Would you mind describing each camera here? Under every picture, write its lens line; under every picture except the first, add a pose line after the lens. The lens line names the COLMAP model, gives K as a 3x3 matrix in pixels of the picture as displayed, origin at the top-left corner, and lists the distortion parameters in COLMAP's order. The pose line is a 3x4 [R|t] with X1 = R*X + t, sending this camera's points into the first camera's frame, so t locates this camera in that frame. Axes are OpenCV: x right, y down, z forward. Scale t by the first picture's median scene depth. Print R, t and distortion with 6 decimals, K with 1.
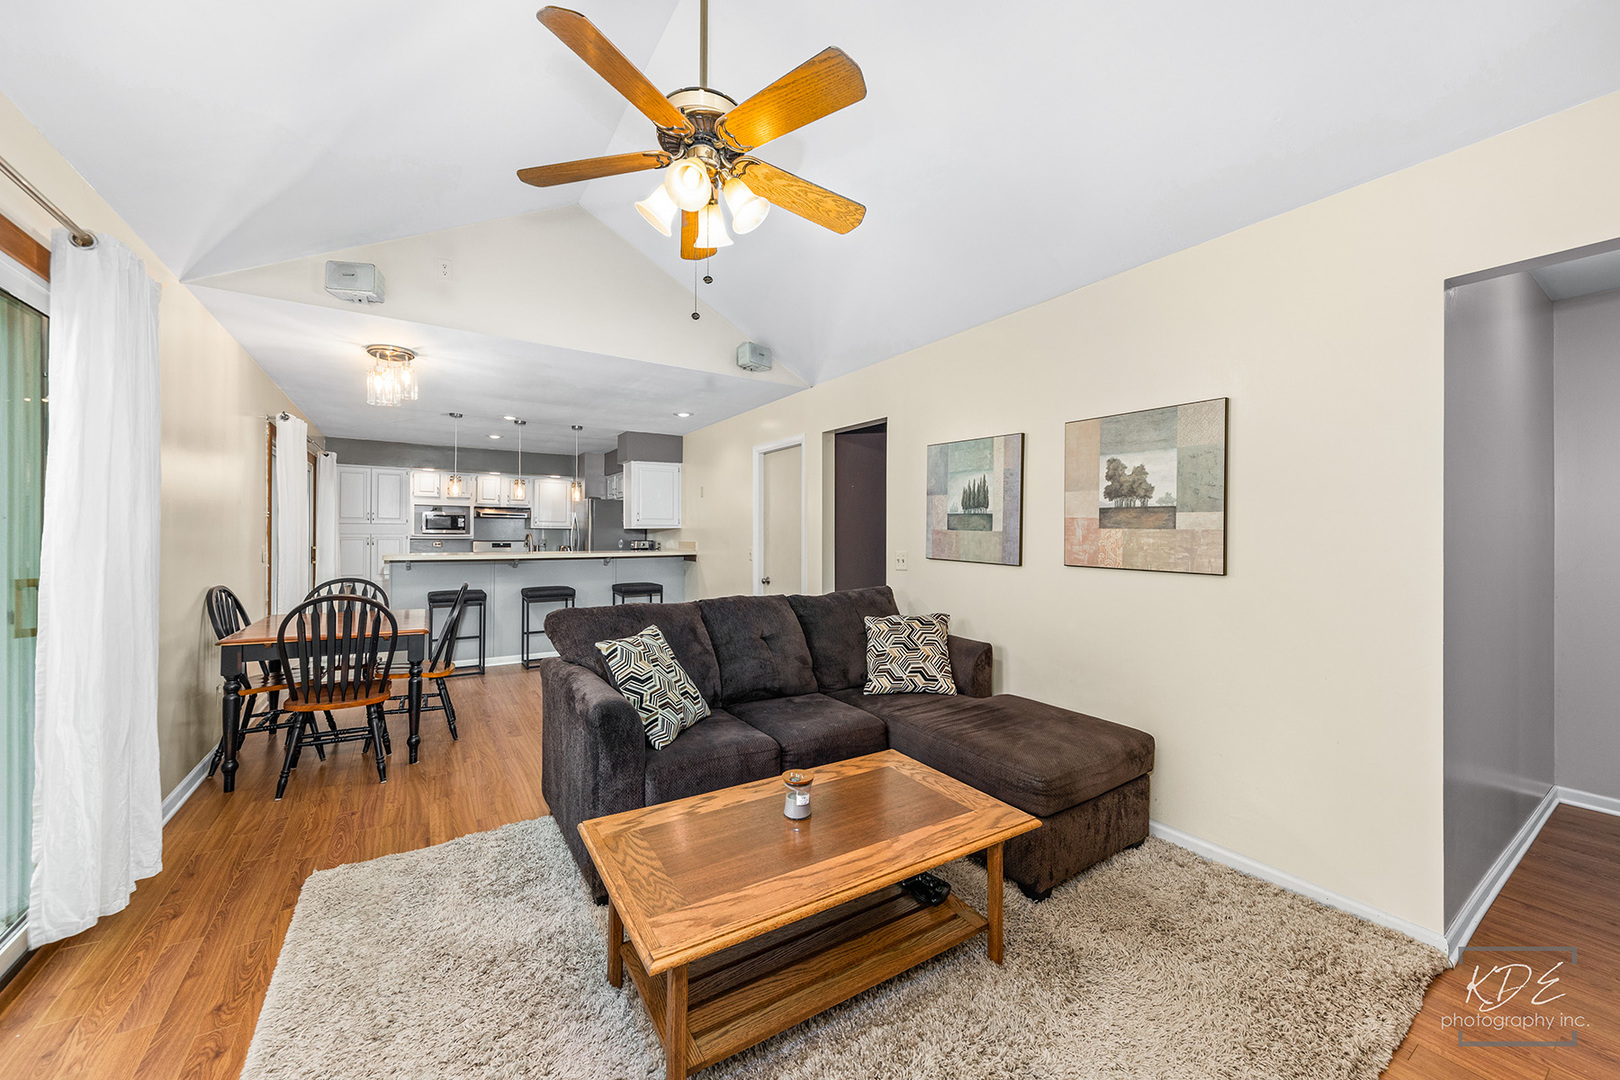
lens RADIAL K [[592.9, 0, 786.9], [0, 592.9, 537.0], [0, 0, 1]] dist [-0.000852, -0.000058]
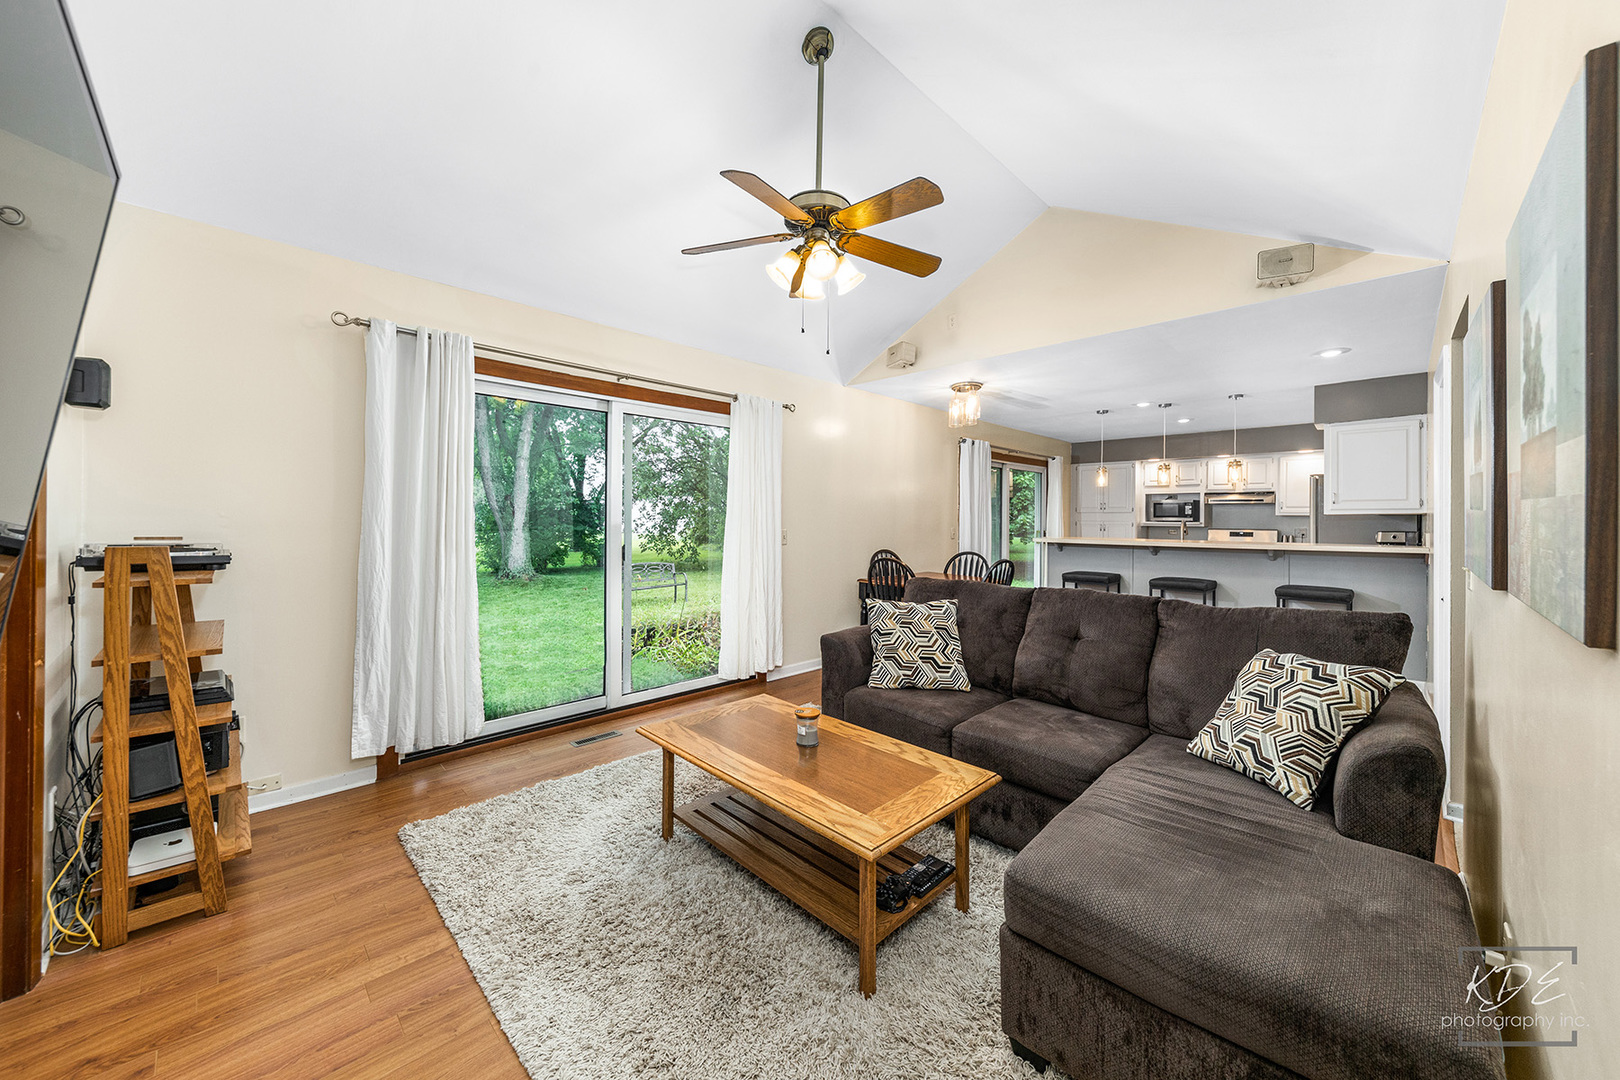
lens RADIAL K [[585.8, 0, 796.3], [0, 585.8, 526.8], [0, 0, 1]] dist [0.000685, -0.004043]
pose [[0.217763, 0.010456, -0.975946, 0.558622], [-0.008979, 0.999922, 0.008709, 0.002424], [0.975960, 0.006867, 0.217840, 0.328244]]
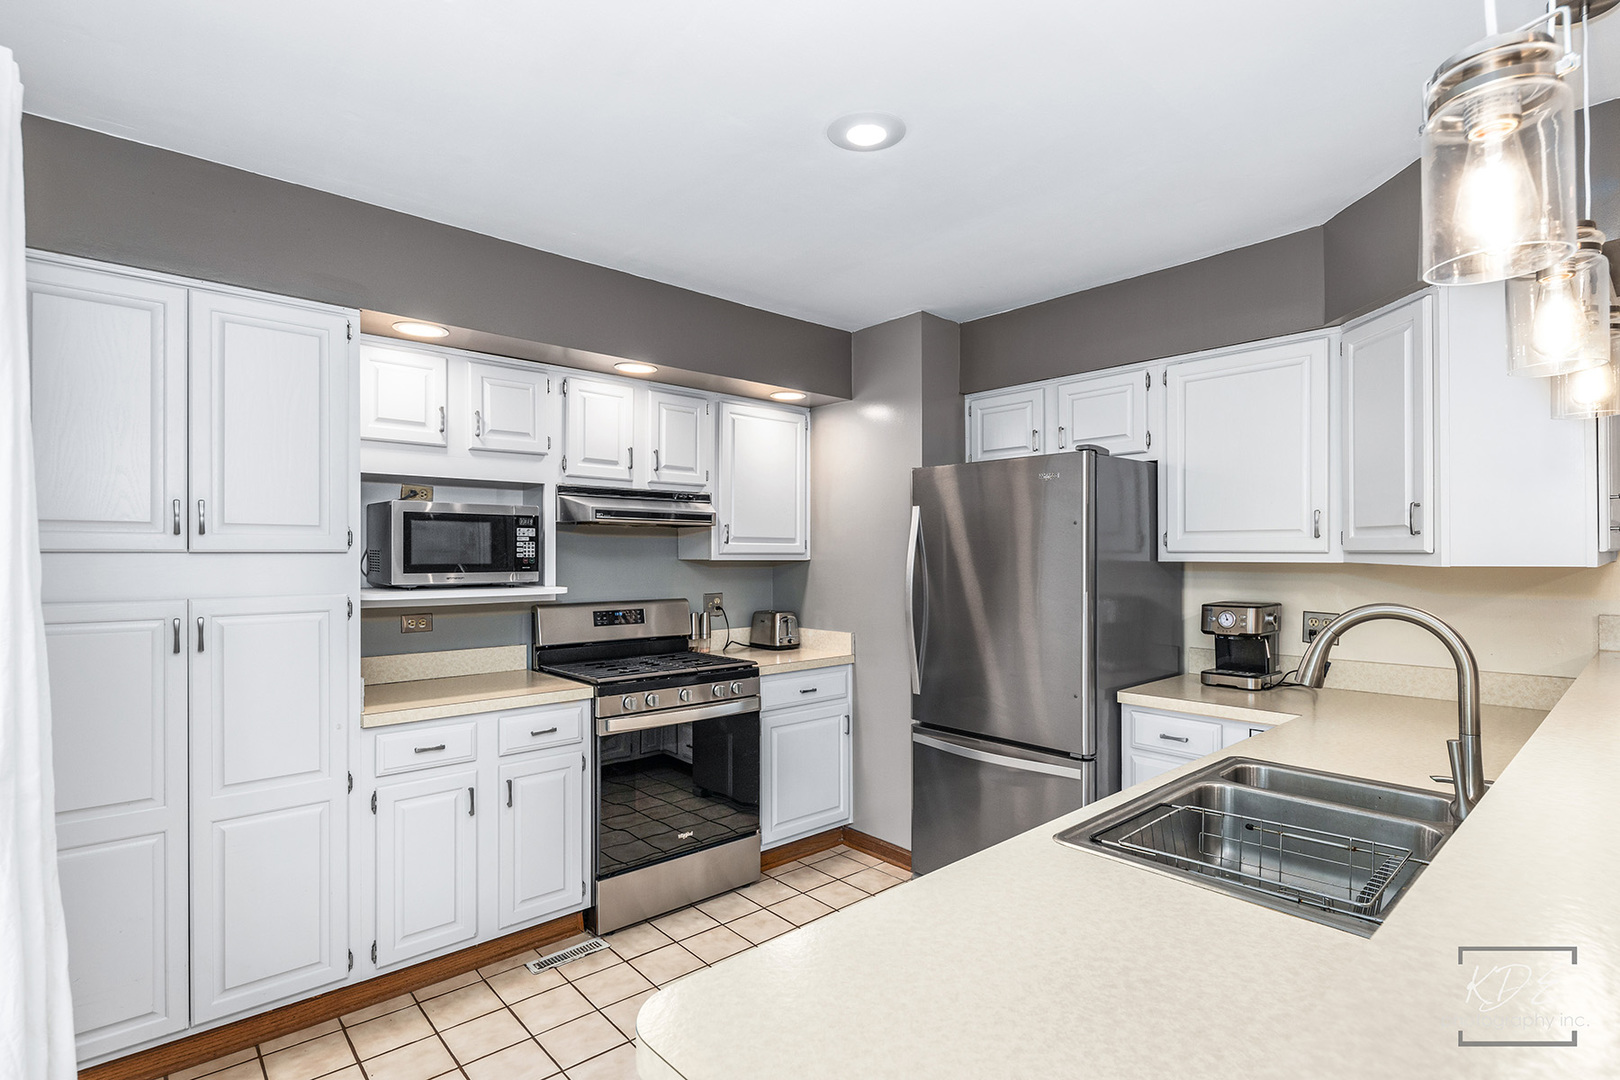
lens RADIAL K [[782.0, 0, 810.0], [0, 782.0, 540.0], [0, 0, 1]] dist [-0.001110, -0.000196]
pose [[0.984803, 0.001698, 0.173668, -1.043224], [0.001211, 0.999861, -0.016643, -0.042212], [-0.173672, 0.016601, 0.984664, 1.353343]]
